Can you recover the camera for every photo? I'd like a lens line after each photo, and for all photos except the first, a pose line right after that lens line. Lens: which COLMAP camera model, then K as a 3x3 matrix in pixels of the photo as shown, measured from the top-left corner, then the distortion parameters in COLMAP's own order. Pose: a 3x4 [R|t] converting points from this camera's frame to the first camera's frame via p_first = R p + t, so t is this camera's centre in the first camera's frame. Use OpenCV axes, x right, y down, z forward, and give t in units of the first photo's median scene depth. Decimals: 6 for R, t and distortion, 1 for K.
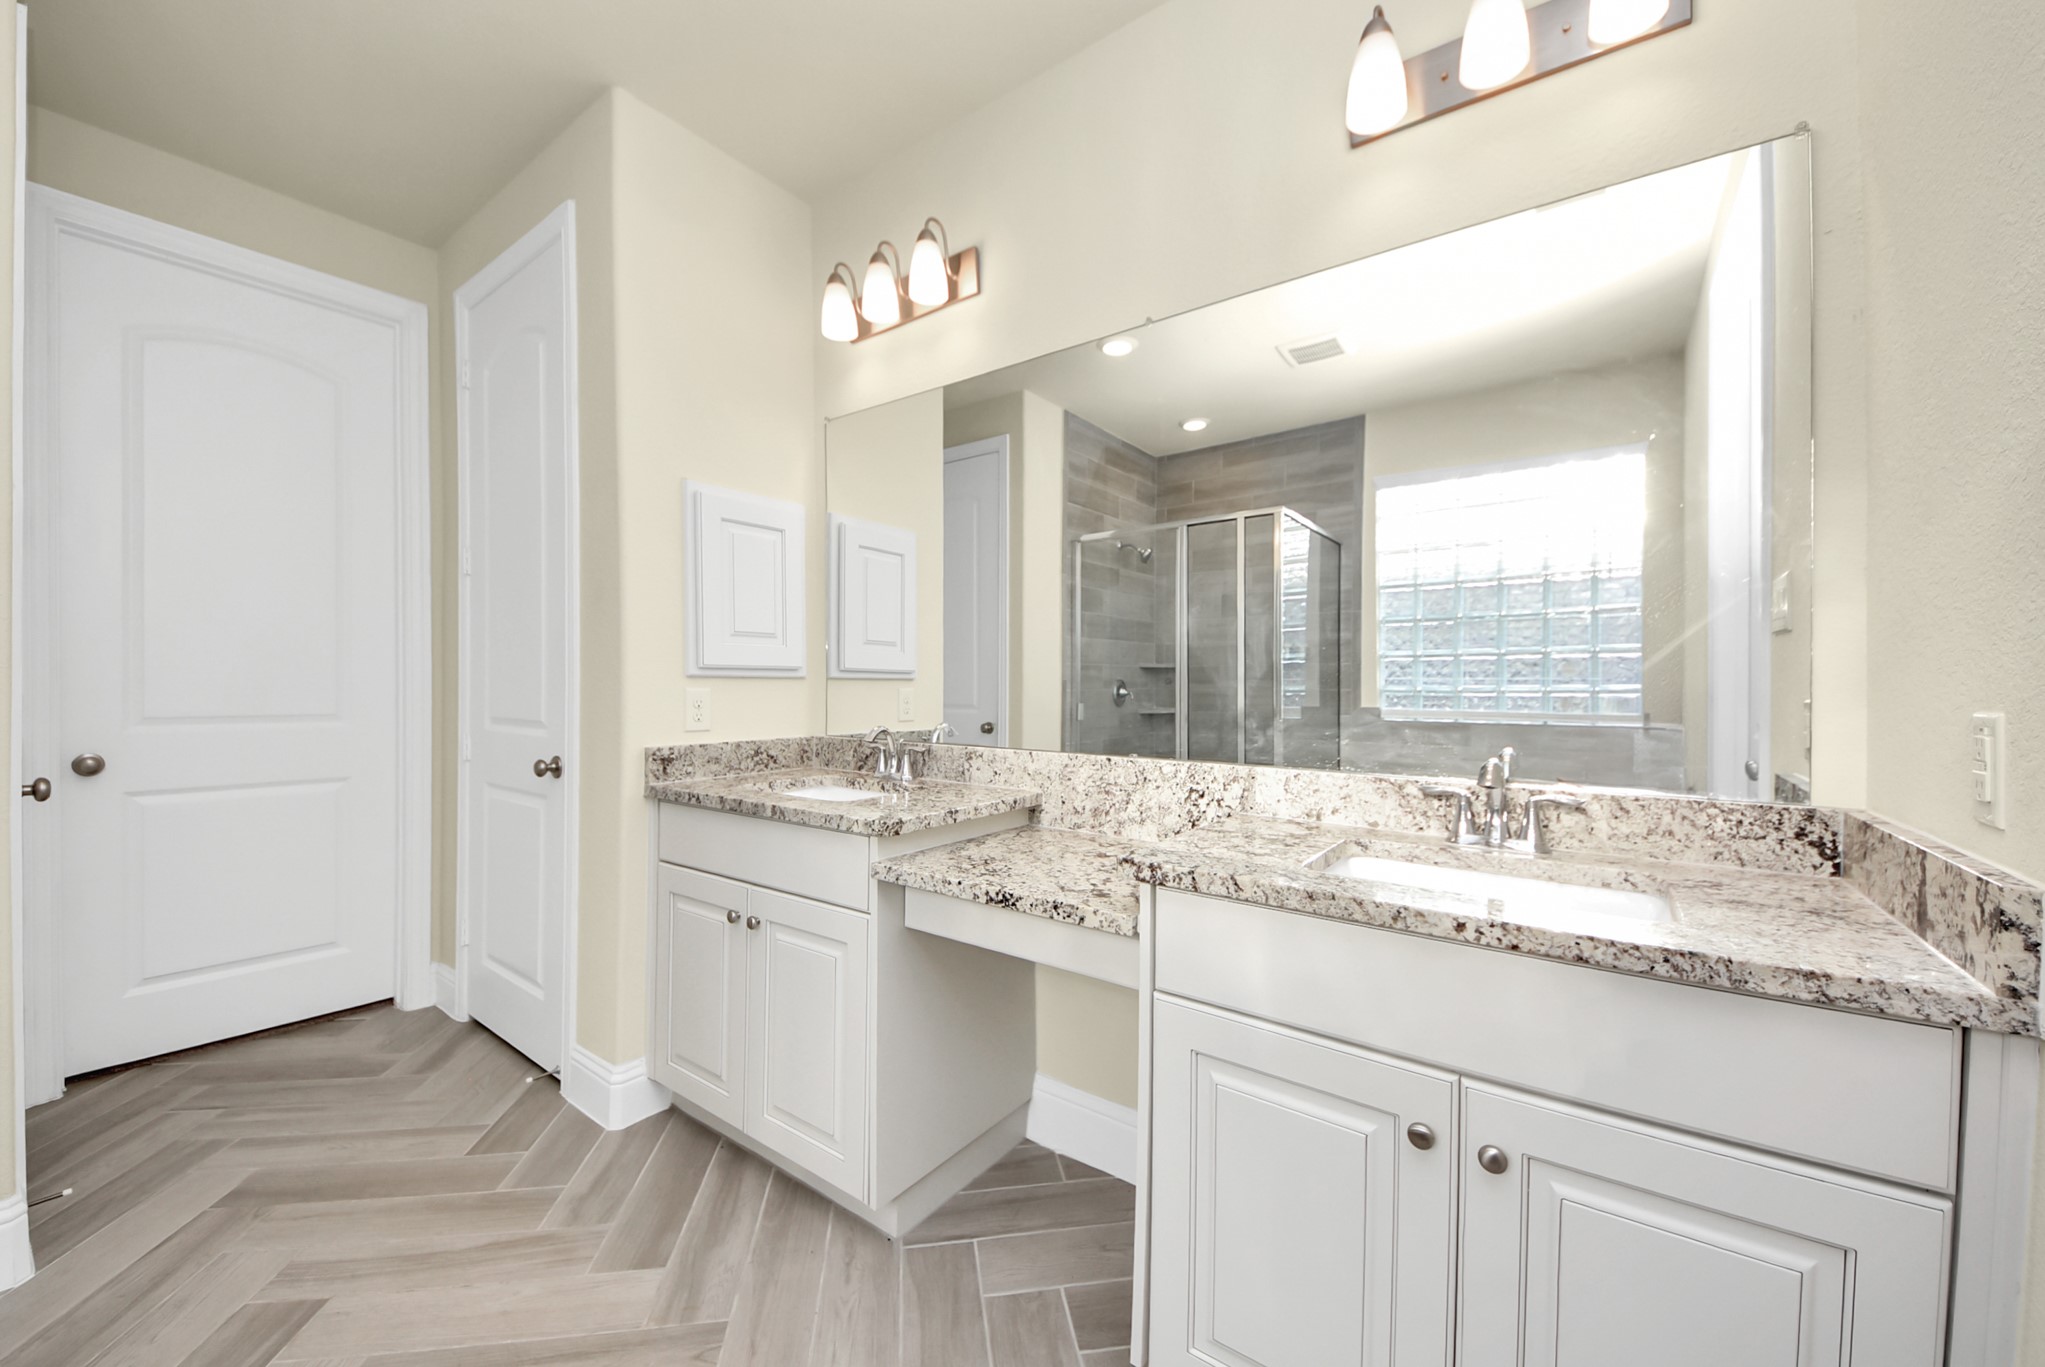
lens RADIAL K [[755.1, 0, 1025.4], [0, 755.1, 692.9], [0, 0, 1]] dist [0.016006, 0.000298]
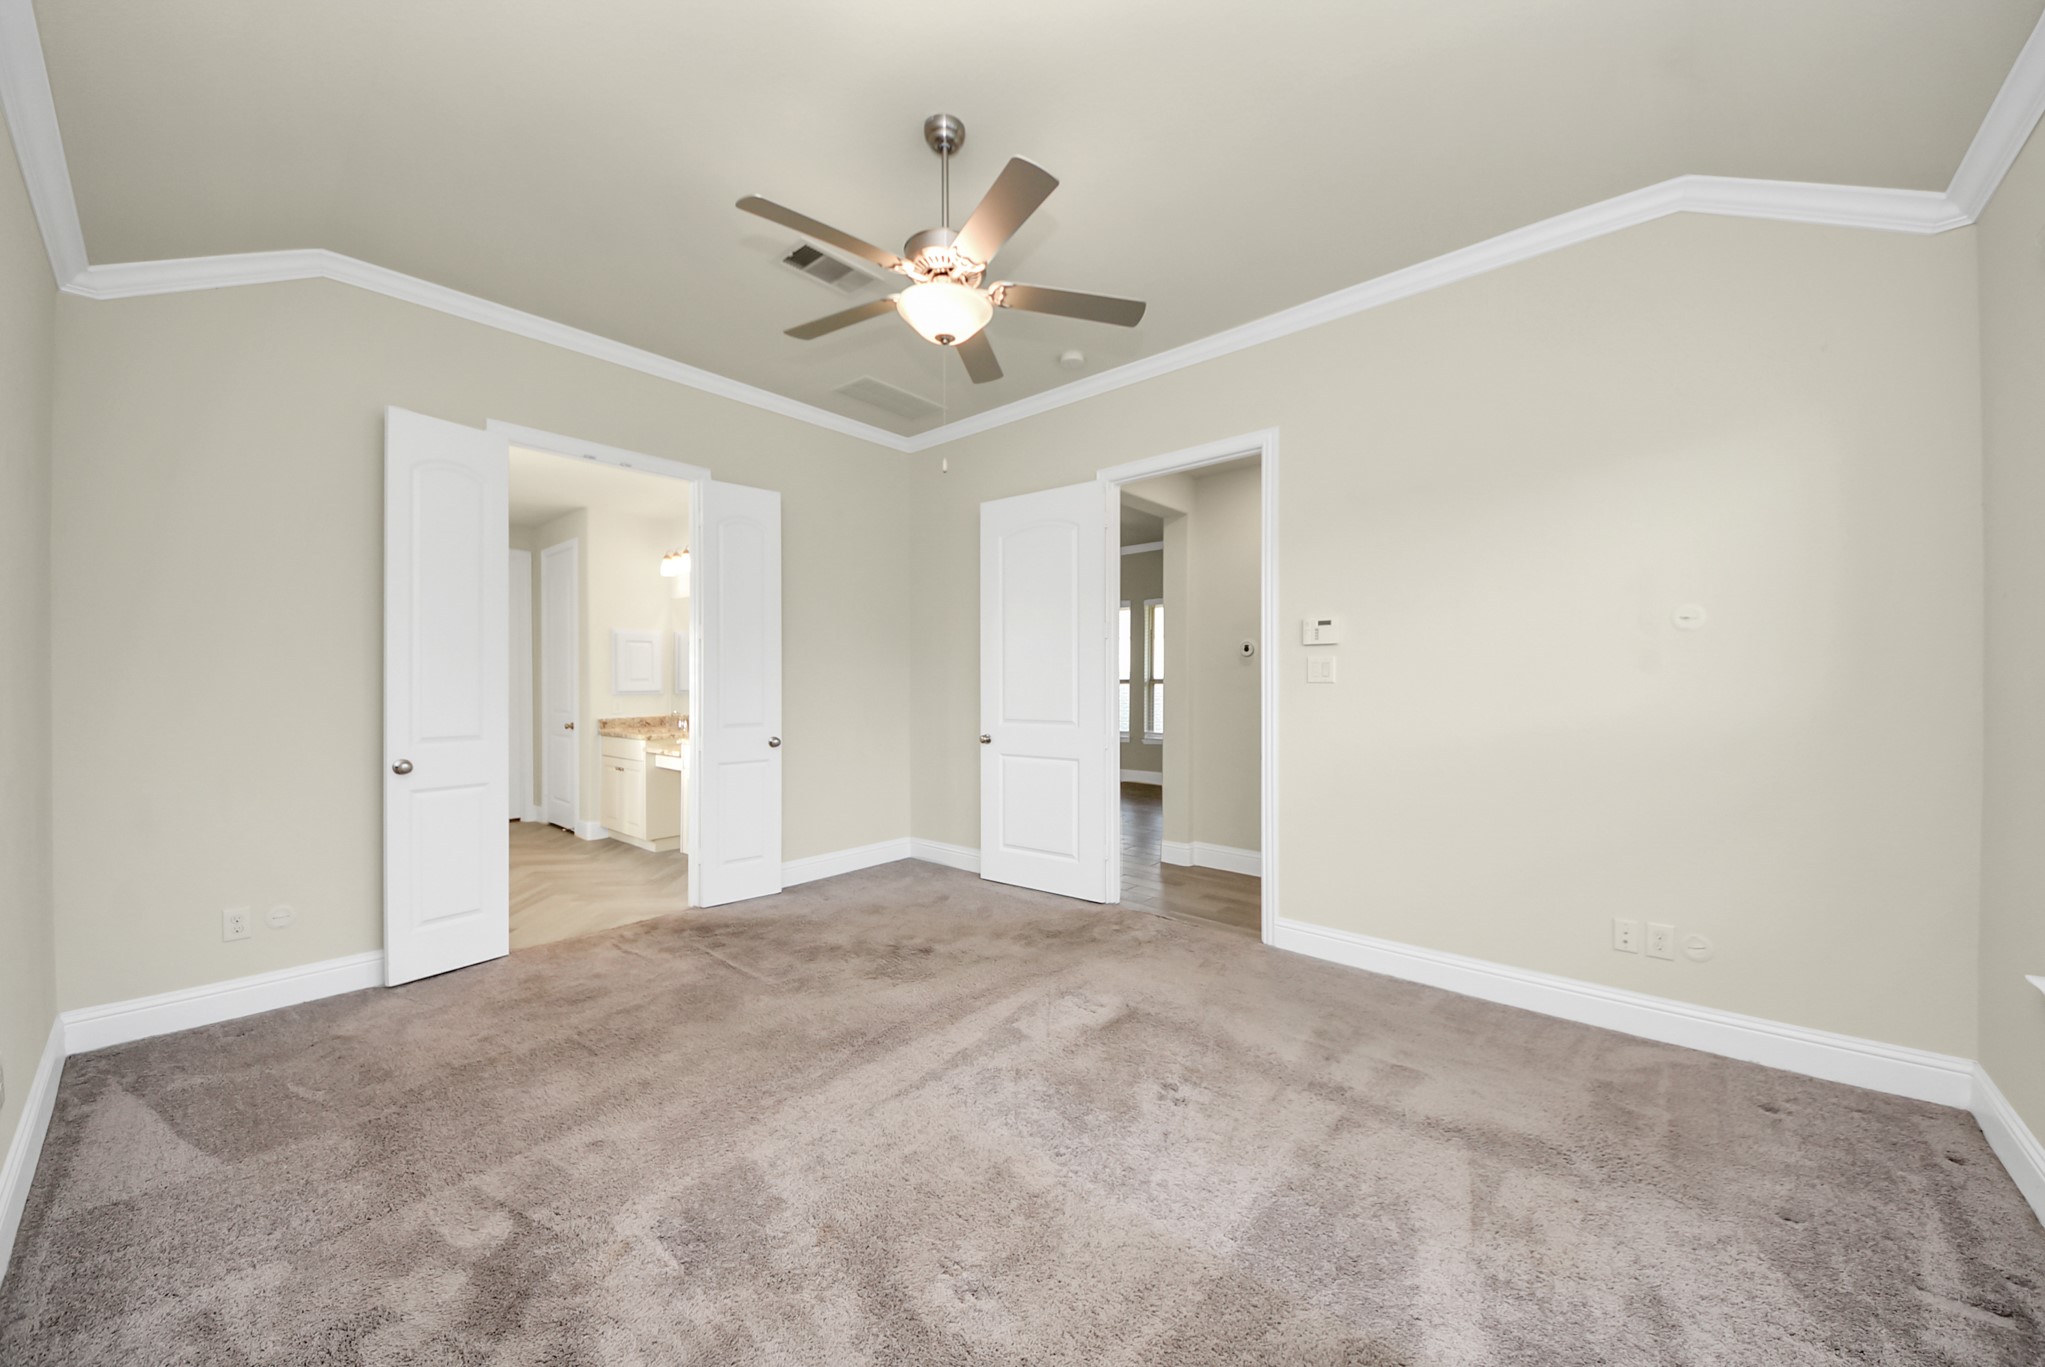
lens RADIAL K [[755.1, 0, 1020.9], [0, 755.1, 682.1], [0, 0, 1]] dist [0.016006, 0.000298]
pose [[0.995565, -0.009707, -0.093576, 1.349728], [0.009089, 0.999934, -0.007027, -0.035491], [0.093638, 0.006146, 0.995587, -1.717943]]
